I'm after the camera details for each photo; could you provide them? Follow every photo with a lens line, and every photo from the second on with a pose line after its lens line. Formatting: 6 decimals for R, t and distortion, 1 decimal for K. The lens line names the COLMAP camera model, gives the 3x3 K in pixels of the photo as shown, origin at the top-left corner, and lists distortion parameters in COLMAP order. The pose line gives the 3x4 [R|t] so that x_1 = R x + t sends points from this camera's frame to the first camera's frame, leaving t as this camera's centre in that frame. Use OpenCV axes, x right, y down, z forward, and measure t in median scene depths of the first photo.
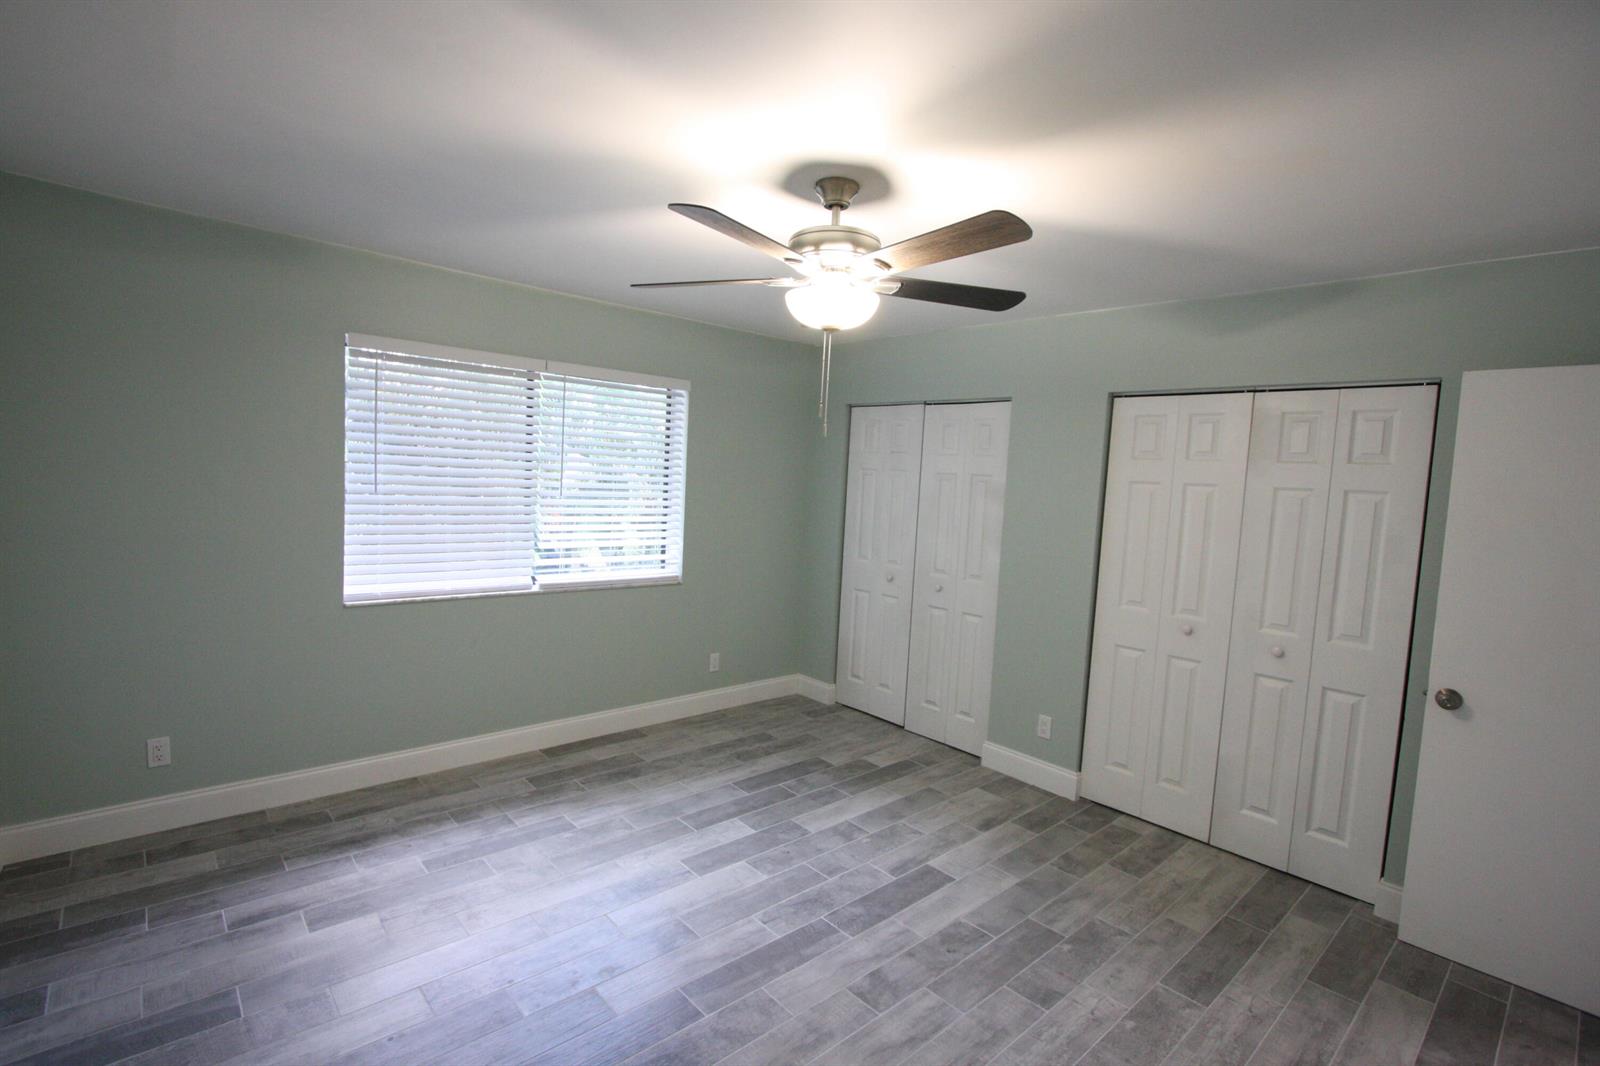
lens RADIAL K [[740.8, 0, 784.9], [0, 740.8, 531.3], [0, 0, 1]] dist [-0.013105, 0.001955]
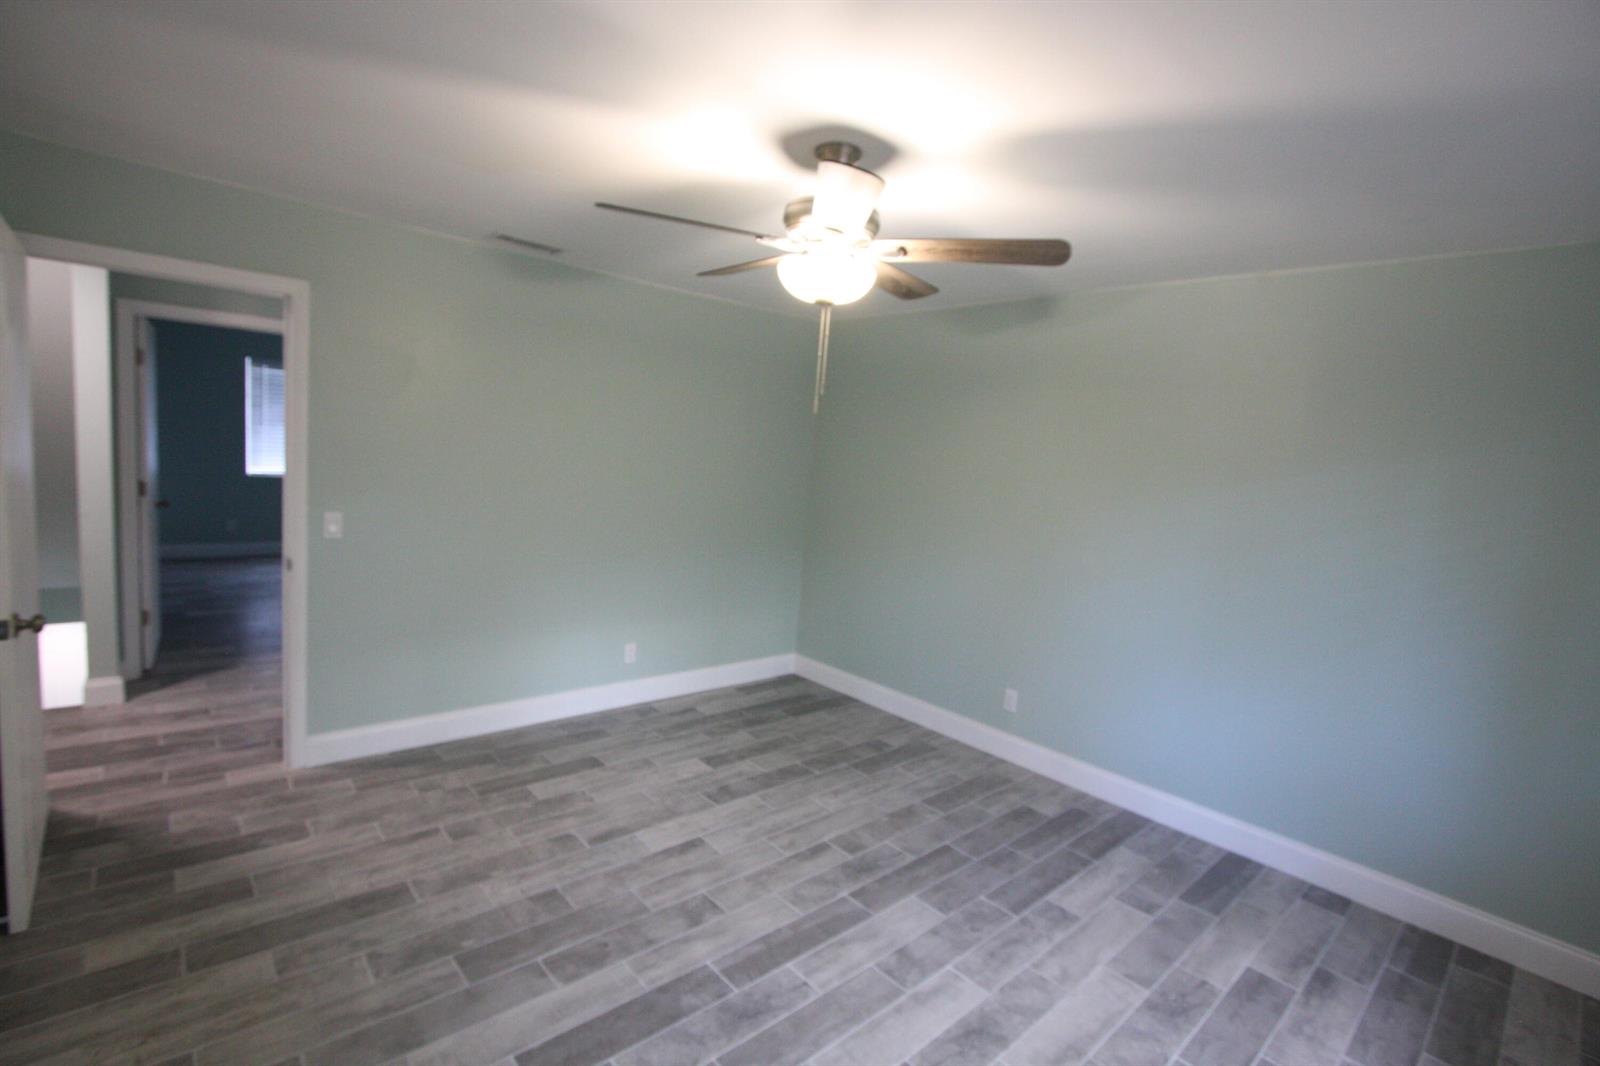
lens RADIAL K [[737.4, 0, 787.1], [0, 737.4, 530.2], [0, 0, 1]] dist [-0.015049, 0.000831]
pose [[-0.991247, -0.130897, -0.017172, 0.069576], [-0.131800, 0.973729, 0.185690, -0.121373], [-0.007586, 0.186328, -0.982458, 1.564396]]
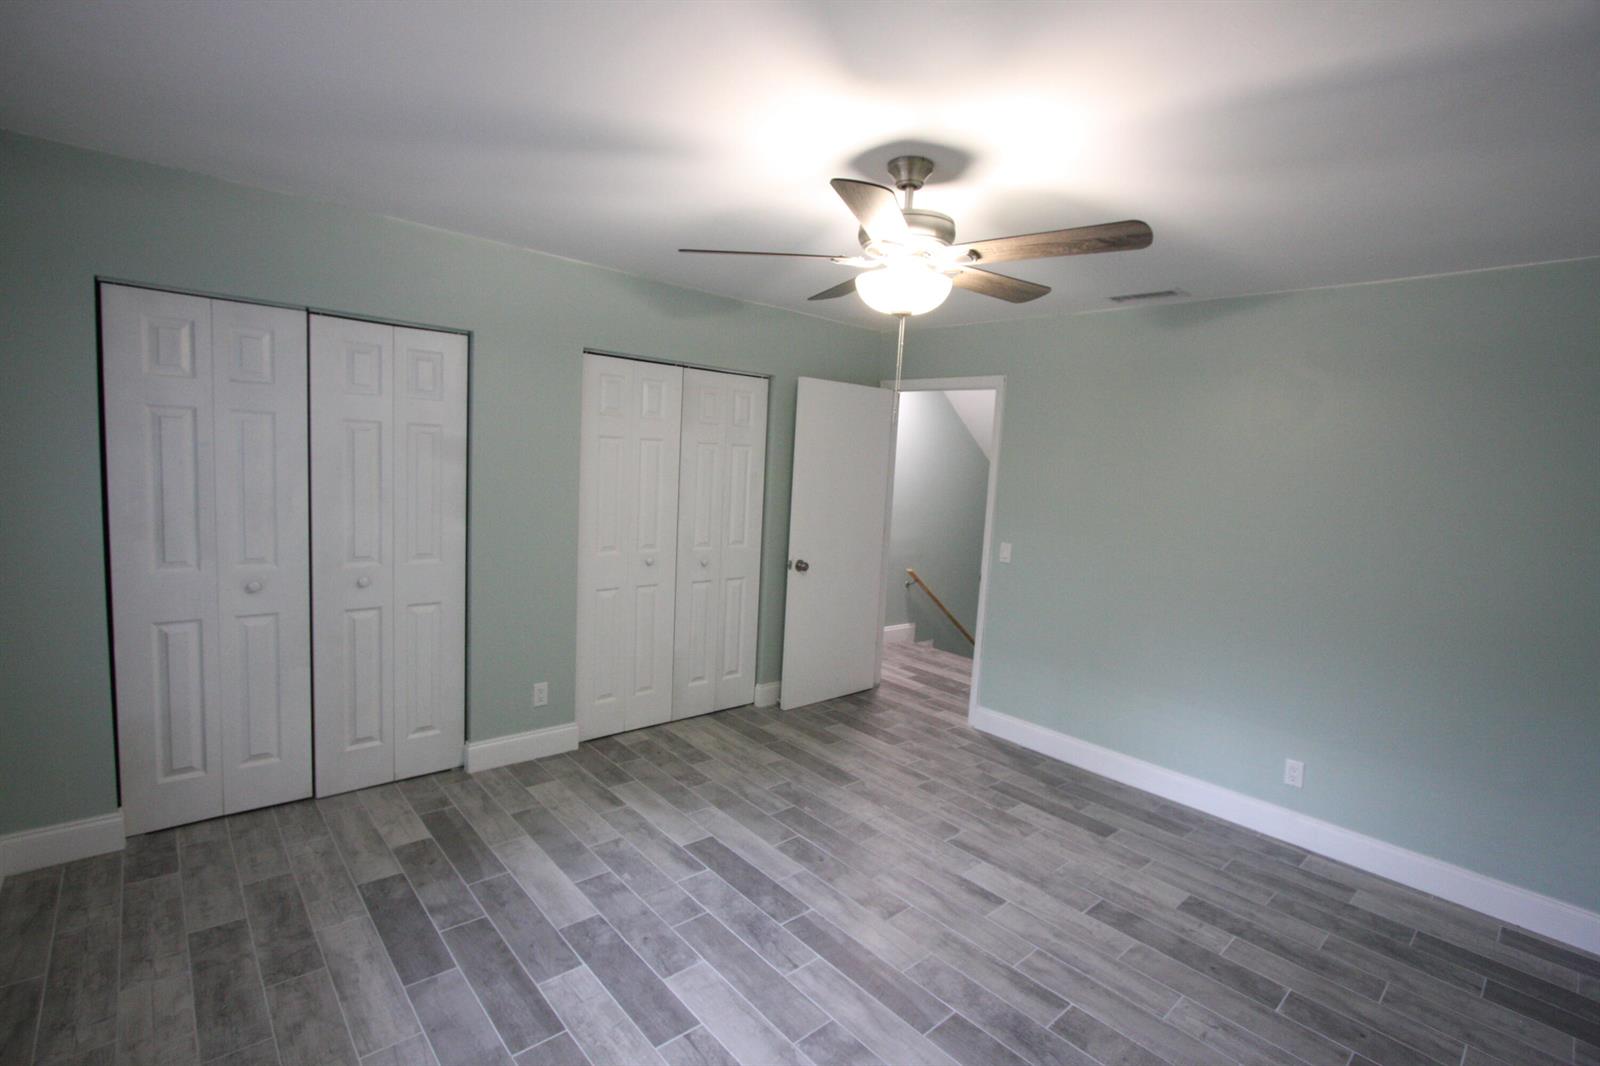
lens RADIAL K [[740.8, 0, 784.9], [0, 740.8, 531.3], [0, 0, 1]] dist [-0.013105, 0.001955]
pose [[0.009028, -0.154153, 0.988006, -0.742570], [0.020222, 0.987872, 0.153947, -0.111816], [-0.999755, 0.018590, 0.012035, 0.894947]]
